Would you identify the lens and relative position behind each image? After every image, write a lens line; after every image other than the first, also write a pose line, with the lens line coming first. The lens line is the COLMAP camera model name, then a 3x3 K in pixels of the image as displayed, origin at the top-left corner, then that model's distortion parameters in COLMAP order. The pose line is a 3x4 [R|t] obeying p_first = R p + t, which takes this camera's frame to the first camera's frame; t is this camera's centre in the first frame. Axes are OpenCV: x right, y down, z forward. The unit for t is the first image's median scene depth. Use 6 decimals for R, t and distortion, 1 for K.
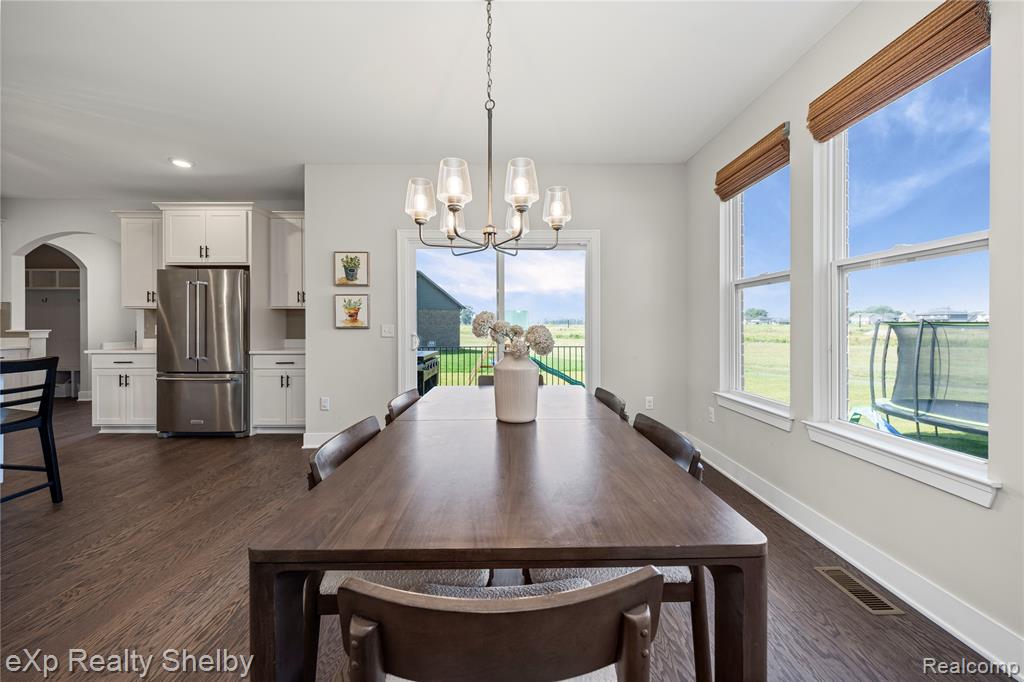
lens RADIAL K [[361.3, 0, 520.2], [0, 361.3, 325.4], [0, 0, 1]] dist [0.002302, 0.000005]
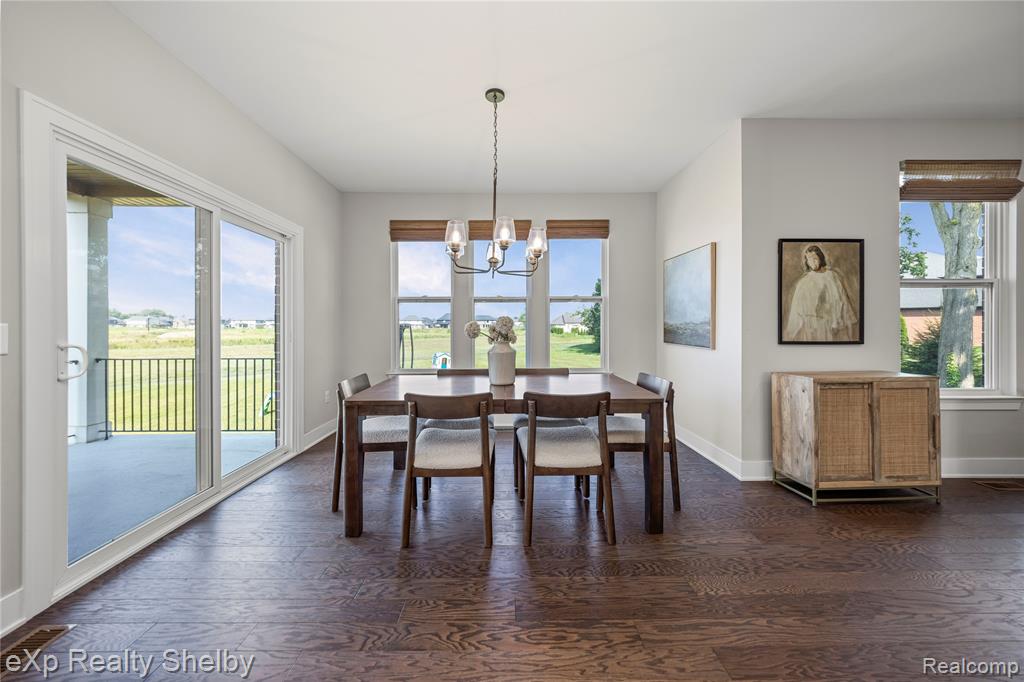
lens RADIAL K [[361.3, 0, 510.4], [0, 361.3, 327.5], [0, 0, 1]] dist [0.002302, 0.000005]
pose [[0.004677, -0.002210, 0.999987, -0.689545], [0.005583, 0.999982, 0.002184, 0.005091], [-0.999973, 0.005572, 0.004689, 0.402308]]
